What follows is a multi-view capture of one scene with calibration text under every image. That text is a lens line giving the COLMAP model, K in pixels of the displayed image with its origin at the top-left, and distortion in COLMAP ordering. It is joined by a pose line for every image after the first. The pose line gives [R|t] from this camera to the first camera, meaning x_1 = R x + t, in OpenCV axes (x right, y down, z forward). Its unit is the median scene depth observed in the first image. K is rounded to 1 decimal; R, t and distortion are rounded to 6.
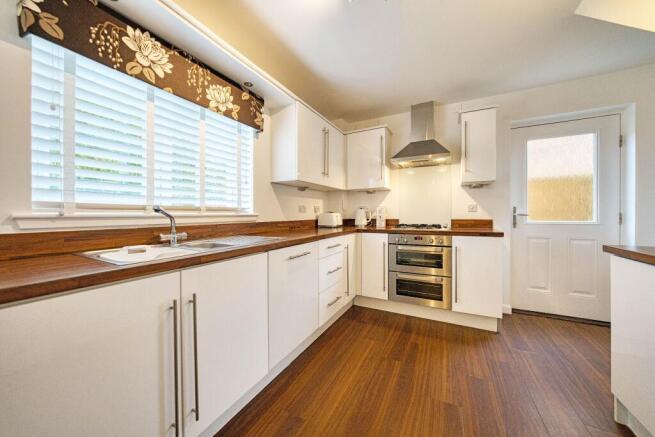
lens RADIAL K [[239.5, 0, 329.3], [0, 239.5, 216.1], [0, 0, 1]] dist [-0.016000, 0.000302]
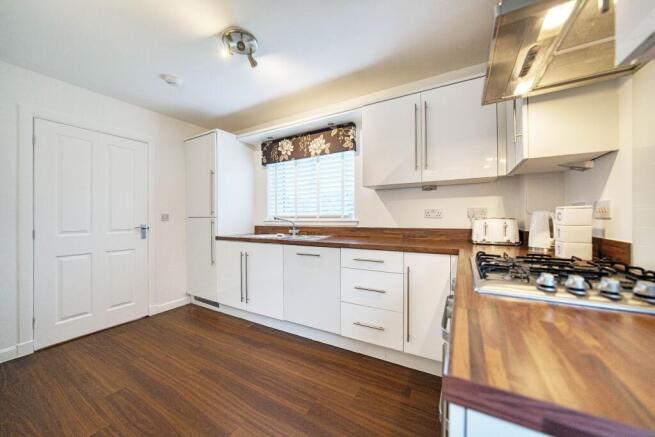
lens RADIAL K [[239.5, 0, 326.8], [0, 239.5, 218.0], [0, 0, 1]] dist [-0.016000, 0.000302]
pose [[-0.069583, 0.013301, -0.997488, 0.767877], [0.000547, 0.999911, 0.013295, -0.030949], [0.997576, 0.000379, -0.069584, 0.811122]]
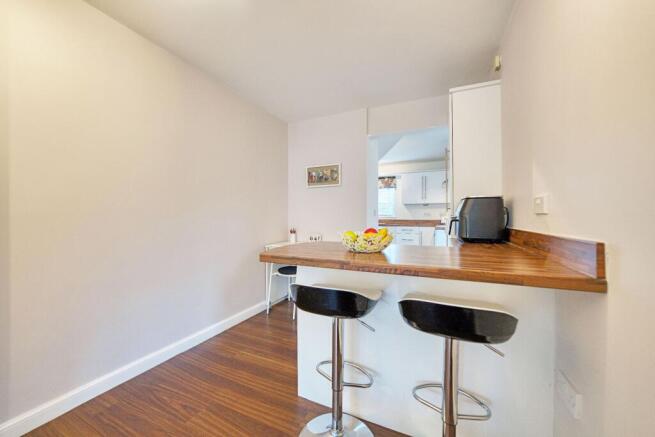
lens RADIAL K [[239.5, 0, 330.1], [0, 239.5, 217.3], [0, 0, 1]] dist [-0.016000, 0.000302]
pose [[0.026301, 0.011767, -0.999585, 2.177592], [-0.009655, 0.999887, 0.011517, -0.024621], [0.999607, 0.009348, 0.026411, 0.130279]]
